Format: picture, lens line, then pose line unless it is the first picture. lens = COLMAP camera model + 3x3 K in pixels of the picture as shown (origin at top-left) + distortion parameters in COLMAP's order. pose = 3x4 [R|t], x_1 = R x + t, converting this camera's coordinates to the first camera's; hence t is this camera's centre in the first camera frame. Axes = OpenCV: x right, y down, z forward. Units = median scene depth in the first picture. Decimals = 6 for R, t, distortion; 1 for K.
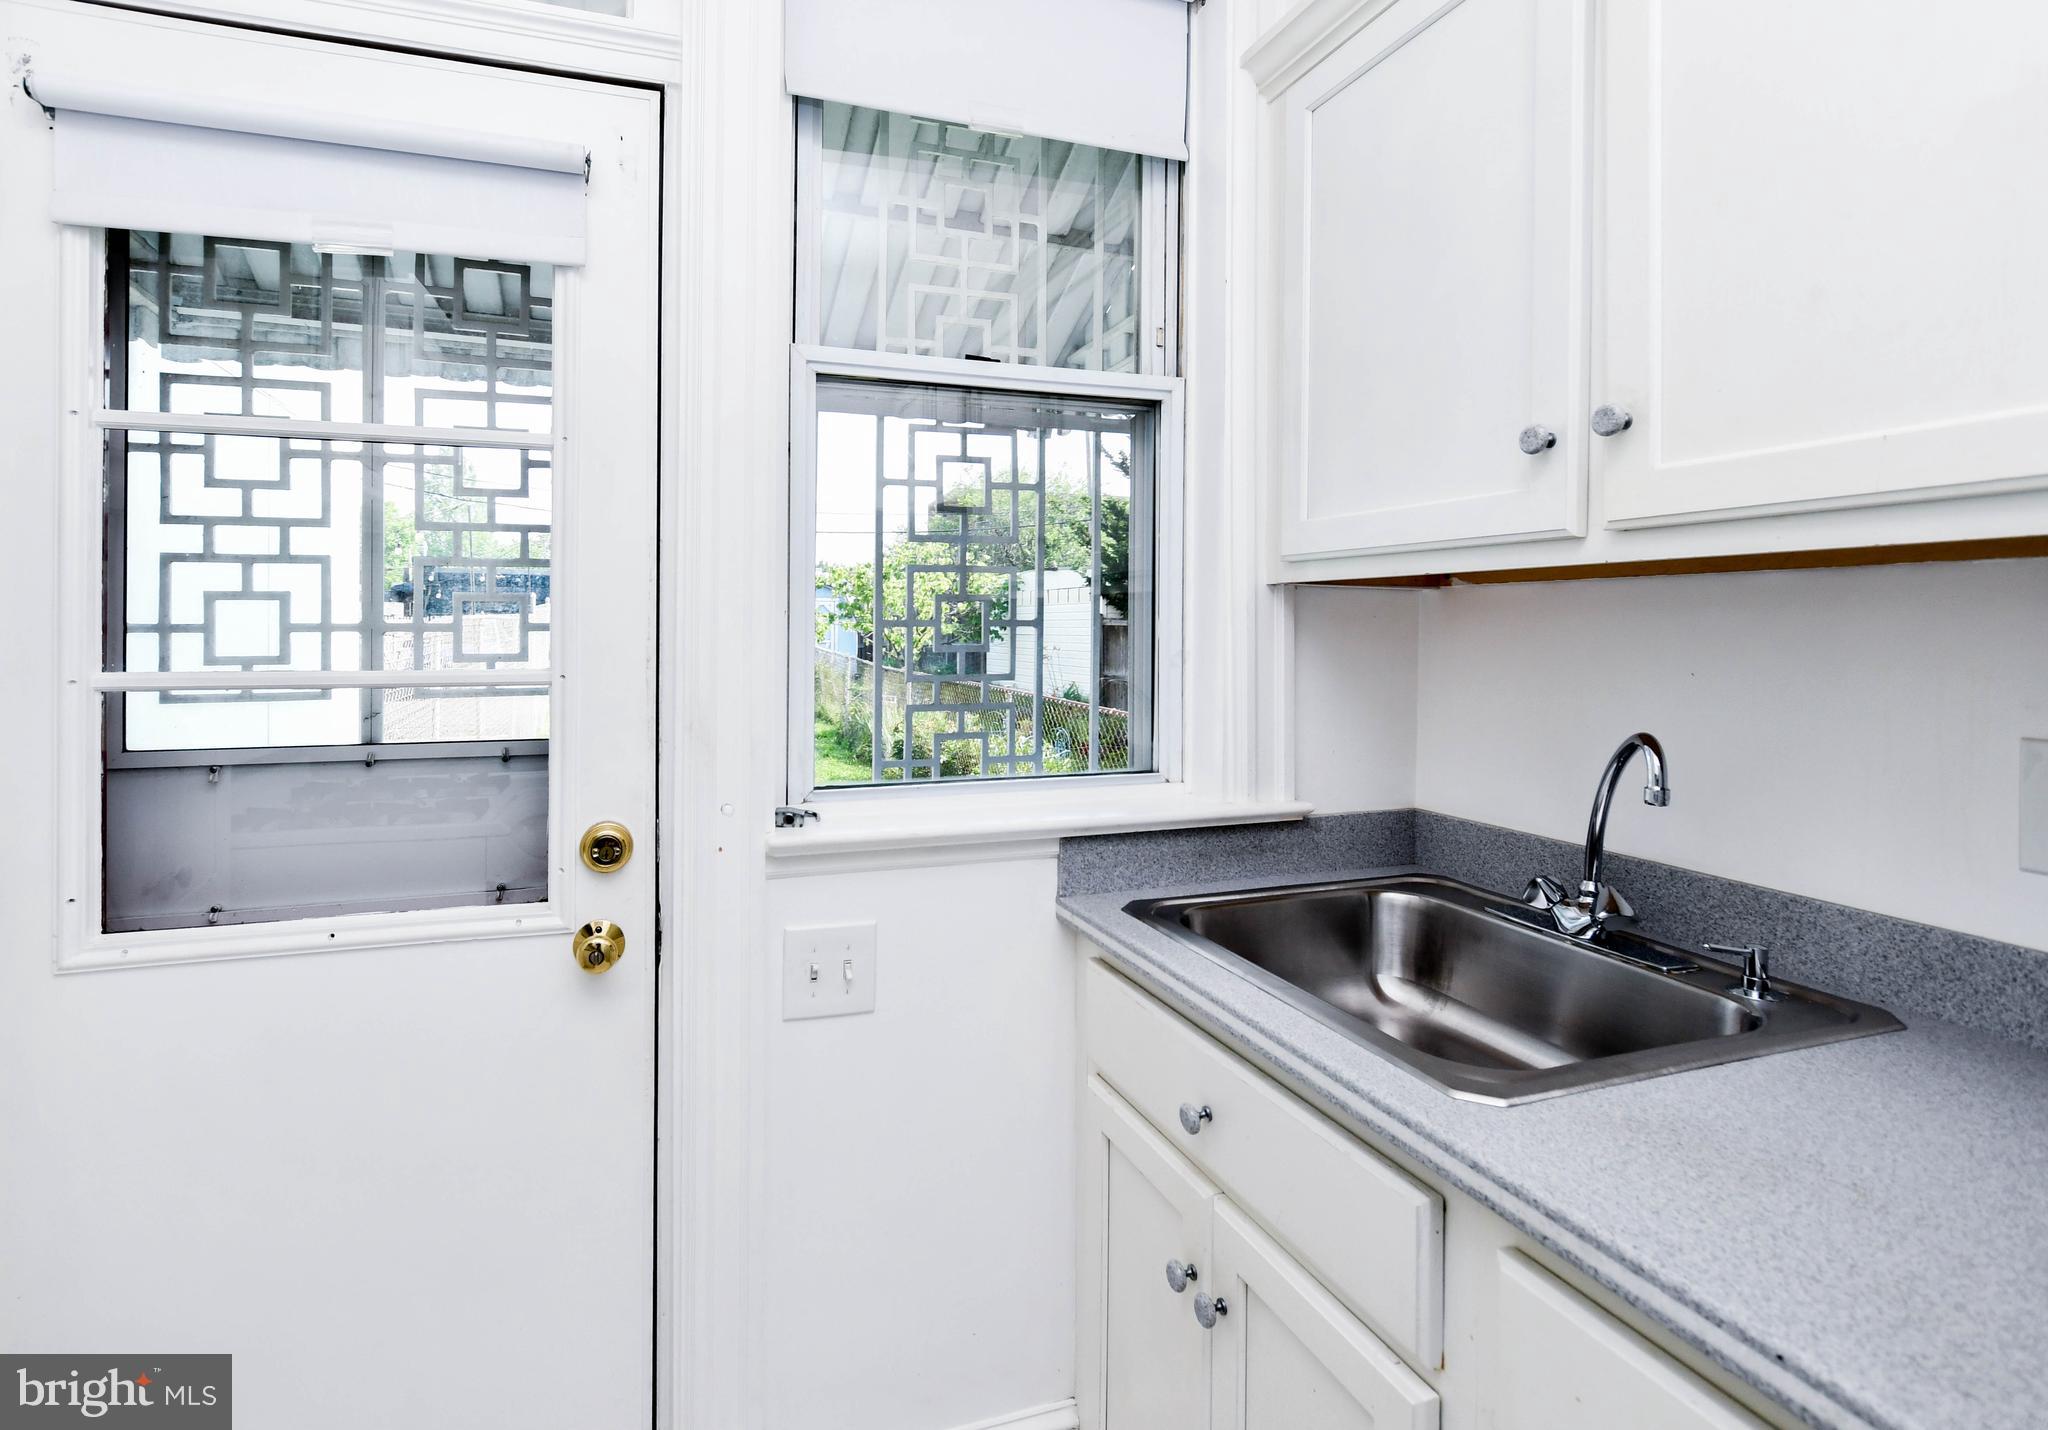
lens RADIAL K [[1016.7, 0, 940.9], [0, 1016.7, 625.6], [0, 0, 1]] dist [-0.010637, 0.005019]
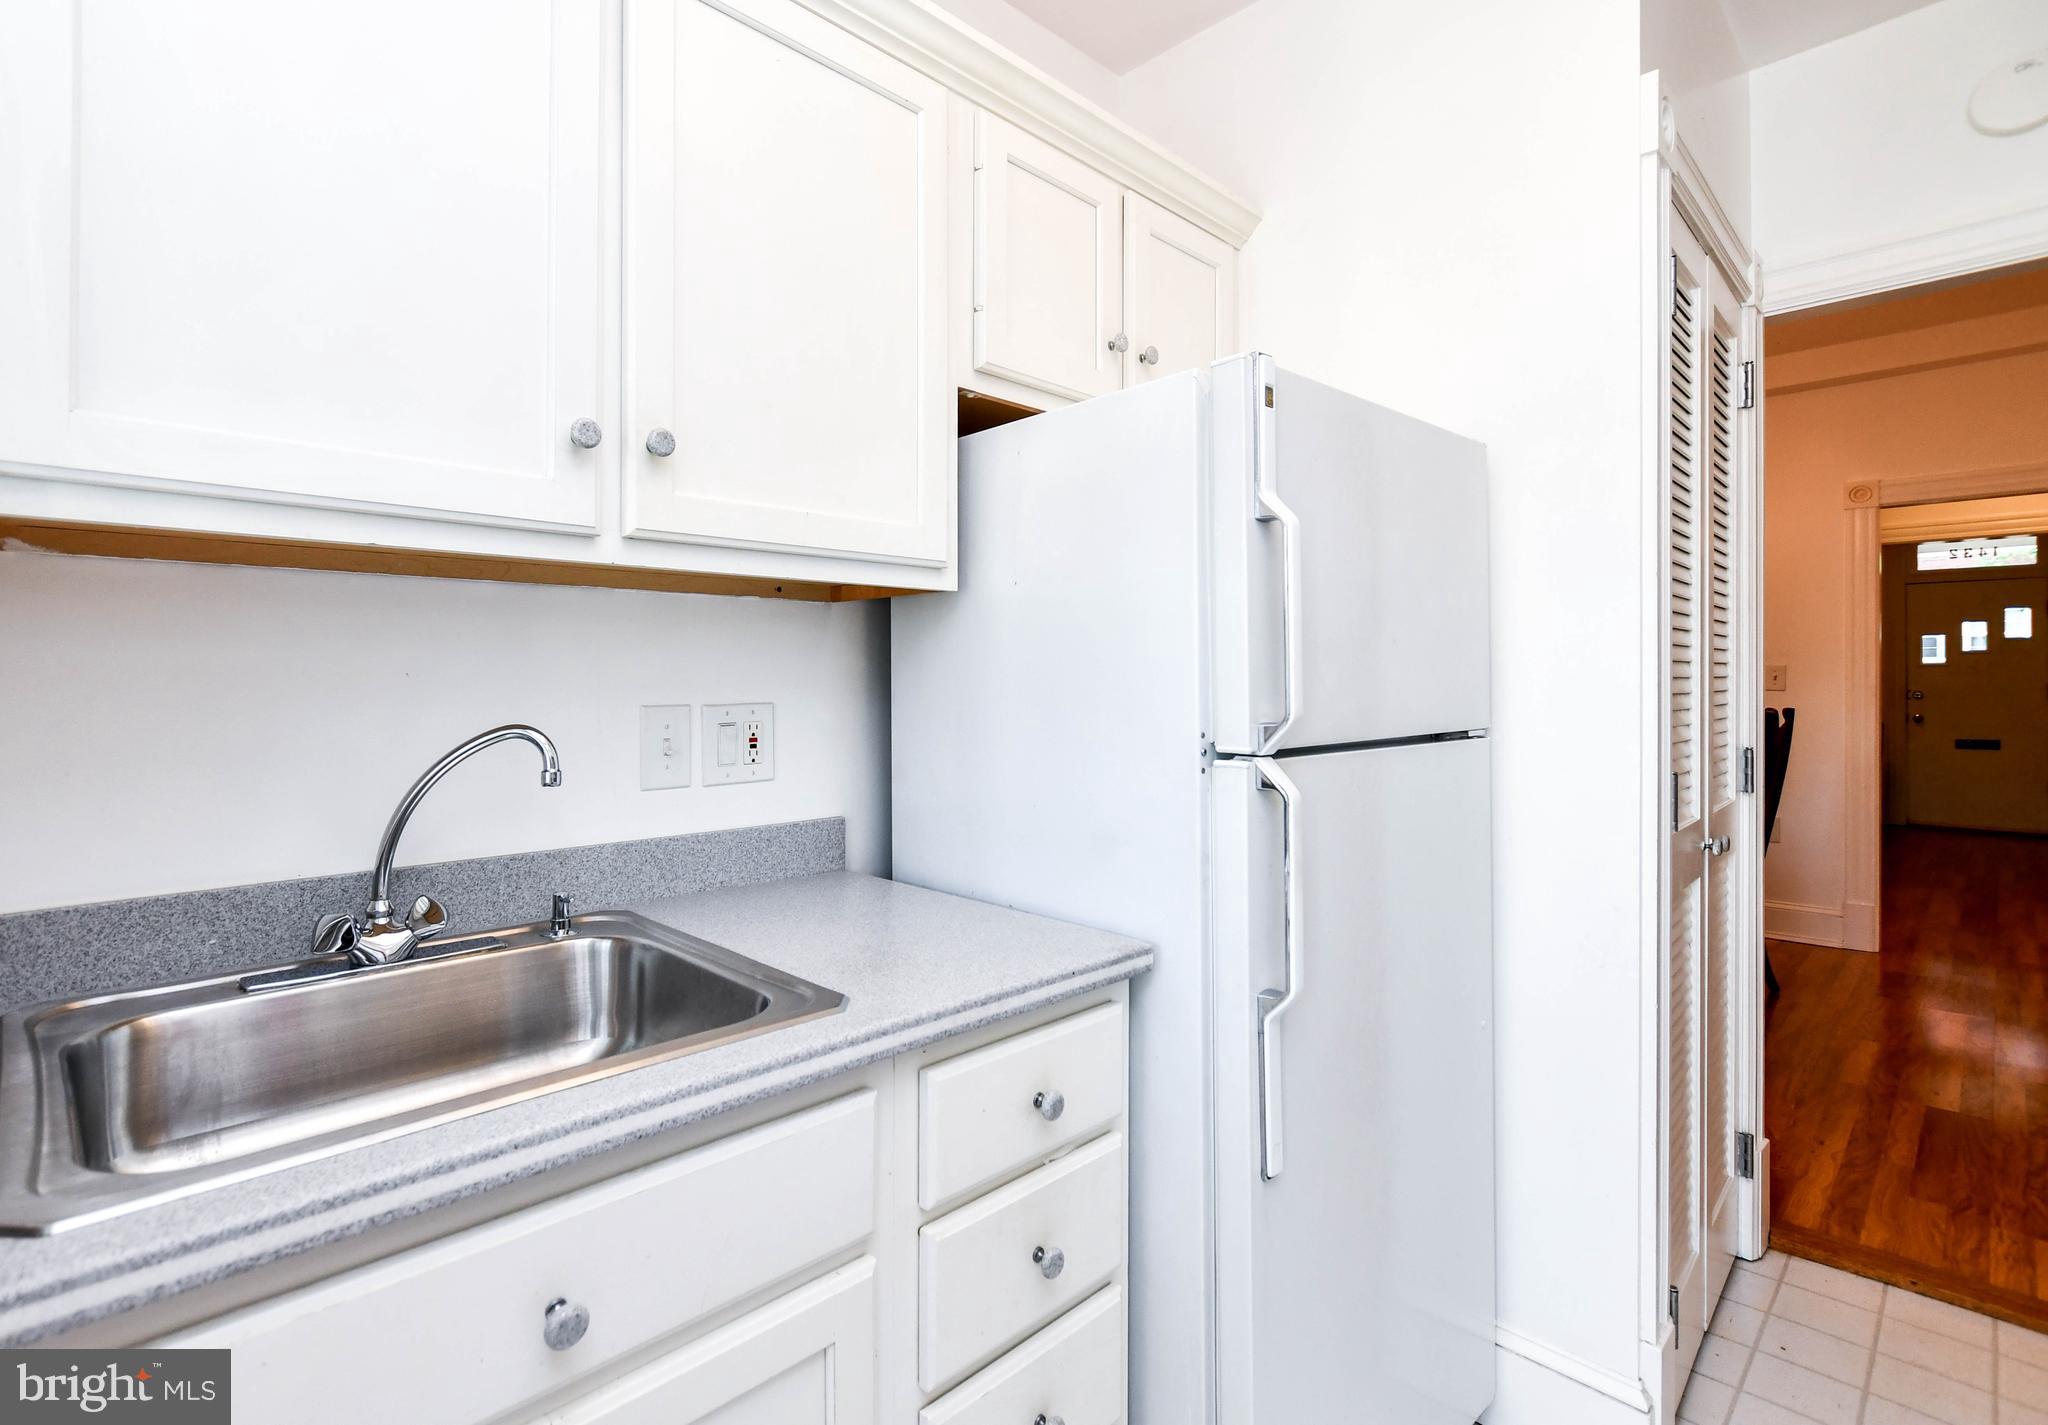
lens RADIAL K [[992.4, 0, 964.6], [0, 992.4, 692.2], [0, 0, 1]] dist [-0.015330, 0.007801]
pose [[-0.436841, -0.012719, 0.899449, -0.367634], [0.001857, 0.999885, 0.015041, 0.046990], [-0.899537, 0.008241, -0.436768, 0.851824]]
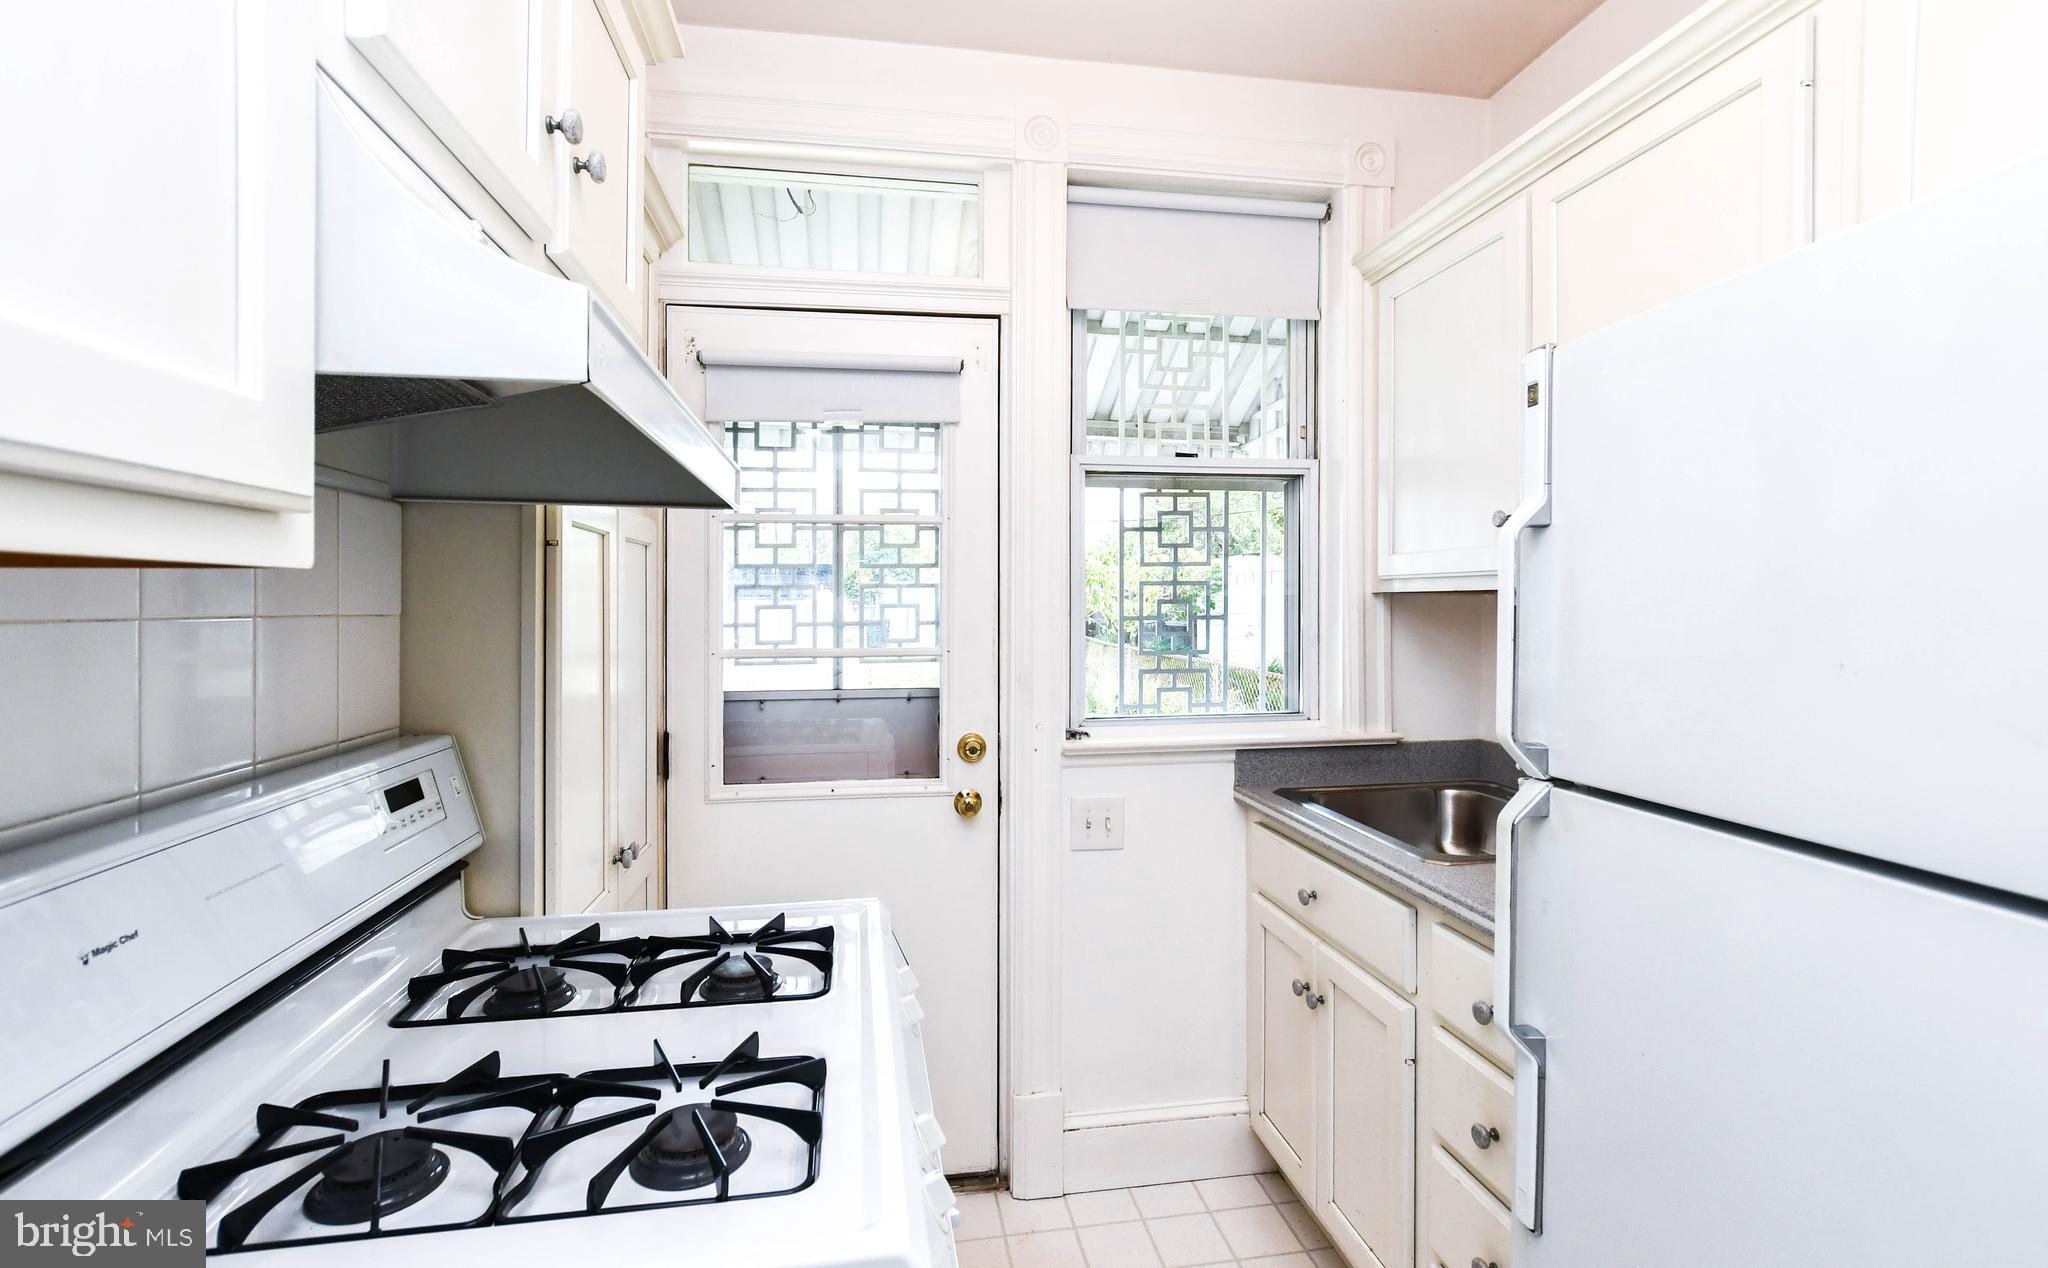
lens RADIAL K [[921.4, 0, 1010.9], [0, 921.4, 602.7], [0, 0, 1]] dist [-0.002328, -0.000258]
pose [[0.987496, -0.007623, -0.157462, -0.006292], [0.007061, 0.999967, -0.004126, -0.027929], [0.157488, 0.002963, 0.987516, -0.576036]]
